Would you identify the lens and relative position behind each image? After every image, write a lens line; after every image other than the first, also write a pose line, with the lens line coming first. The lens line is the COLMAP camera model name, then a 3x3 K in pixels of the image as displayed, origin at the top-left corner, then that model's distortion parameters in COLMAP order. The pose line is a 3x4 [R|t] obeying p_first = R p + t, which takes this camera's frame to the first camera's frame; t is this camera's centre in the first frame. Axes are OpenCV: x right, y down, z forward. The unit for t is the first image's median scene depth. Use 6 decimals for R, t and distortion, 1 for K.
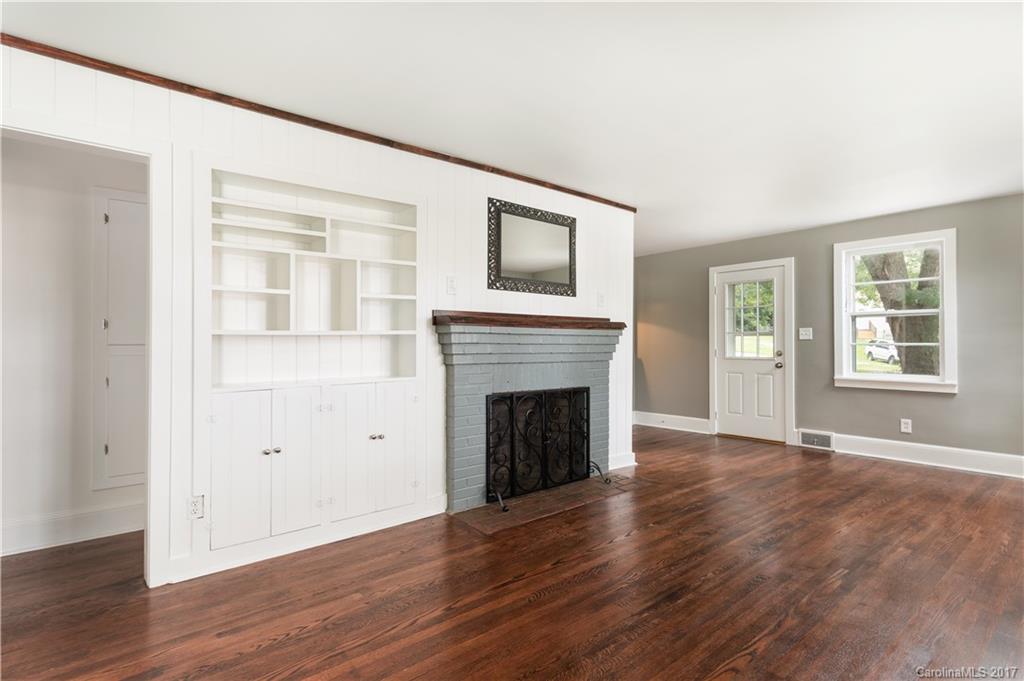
lens RADIAL K [[498.5, 0, 518.4], [0, 498.5, 339.3], [0, 0, 1]] dist [0.000093, 0.000031]
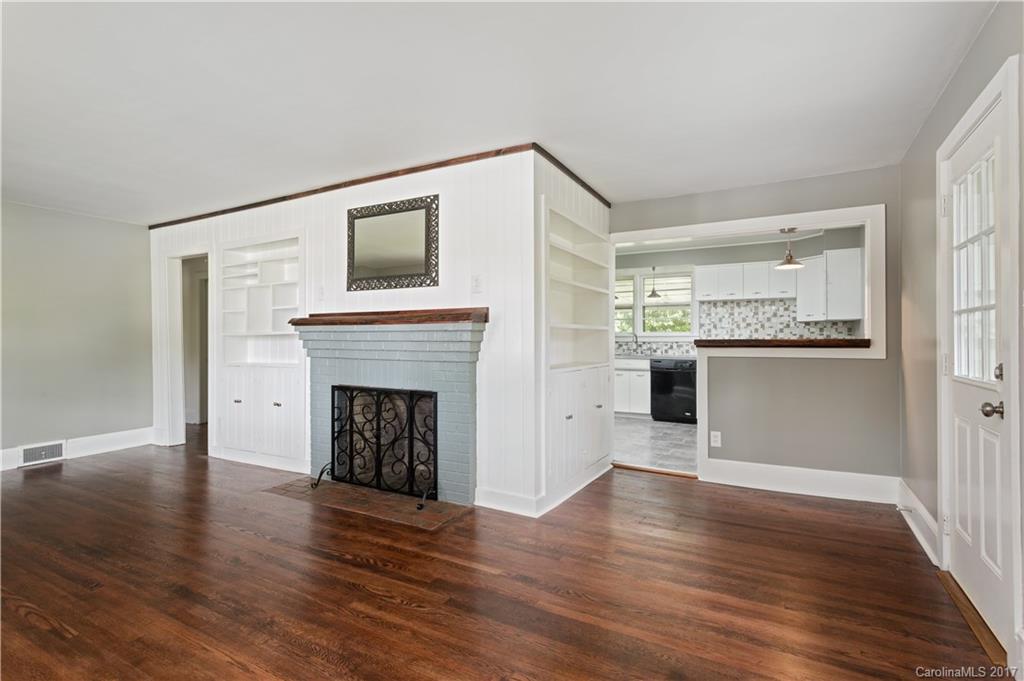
lens RADIAL K [[498.5, 0, 518.4], [0, 498.5, 339.3], [0, 0, 1]] dist [0.000093, 0.000031]
pose [[0.370780, -0.003652, -0.928714, 1.083749], [0.008070, 0.999967, -0.000710, 0.009269], [0.928686, -0.007232, 0.370797, 0.910536]]
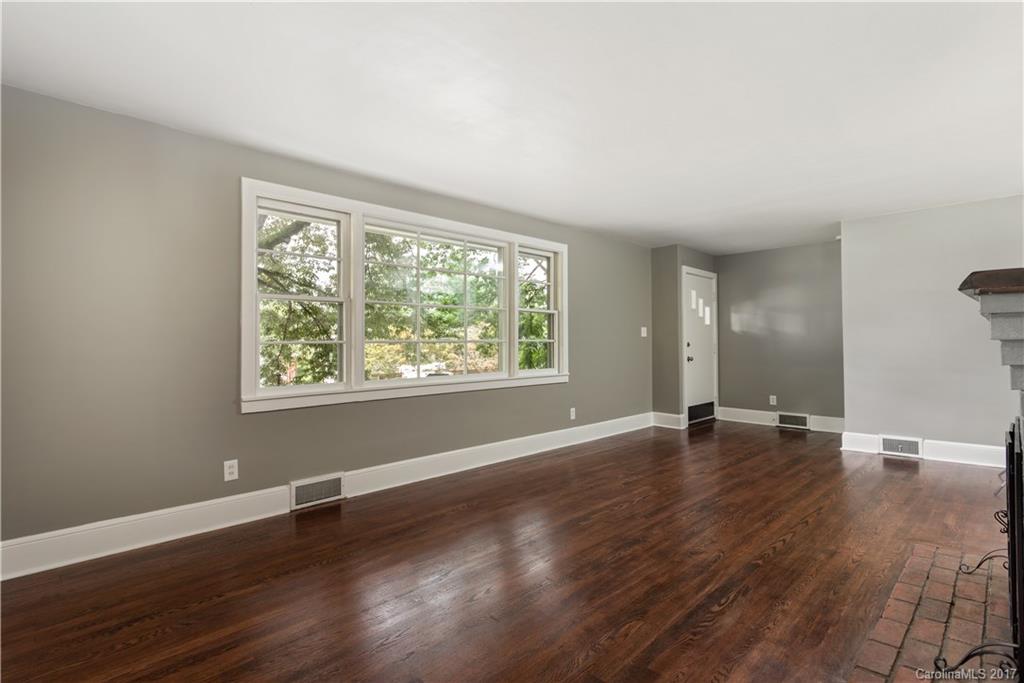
lens RADIAL K [[498.5, 0, 518.4], [0, 498.5, 340.3], [0, 0, 1]] dist [0.000093, 0.000031]
pose [[-0.995032, 0.002717, -0.099515, 0.622267], [0.003895, 0.999925, -0.011643, 0.013194], [0.099476, -0.011973, -0.994968, 1.492665]]
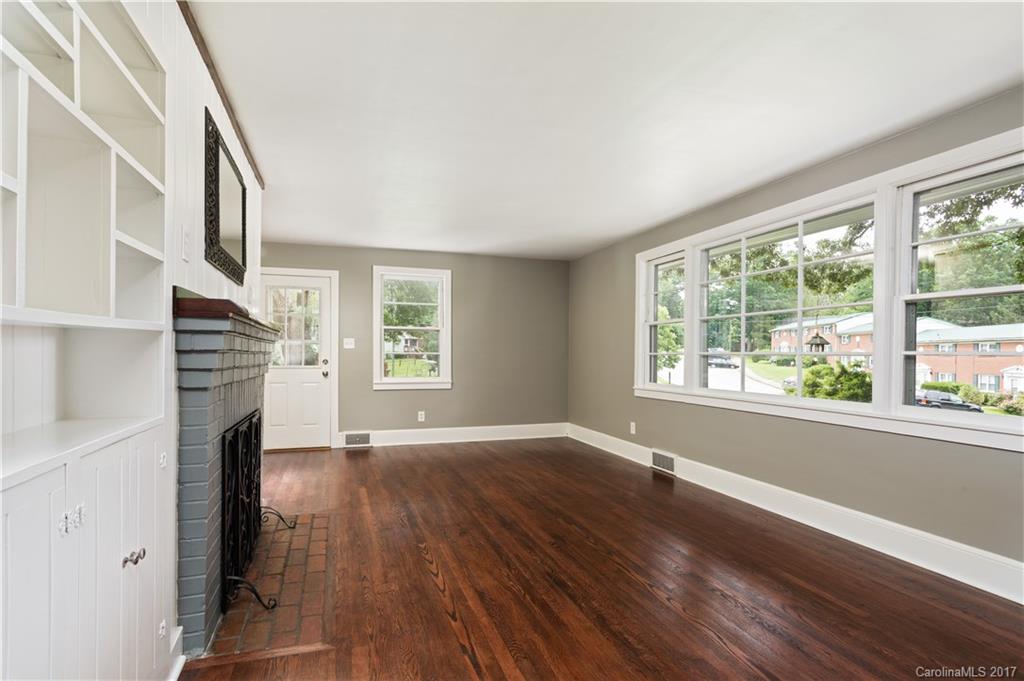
lens RADIAL K [[506.6, 0, 481.7], [0, 506.6, 352.4], [0, 0, 1]] dist [-0.001106, -0.000124]
pose [[0.398007, 0.003955, 0.917374, -0.472312], [-0.012284, 0.999924, 0.001018, 0.006100], [-0.917300, -0.011674, 0.398026, 0.437563]]
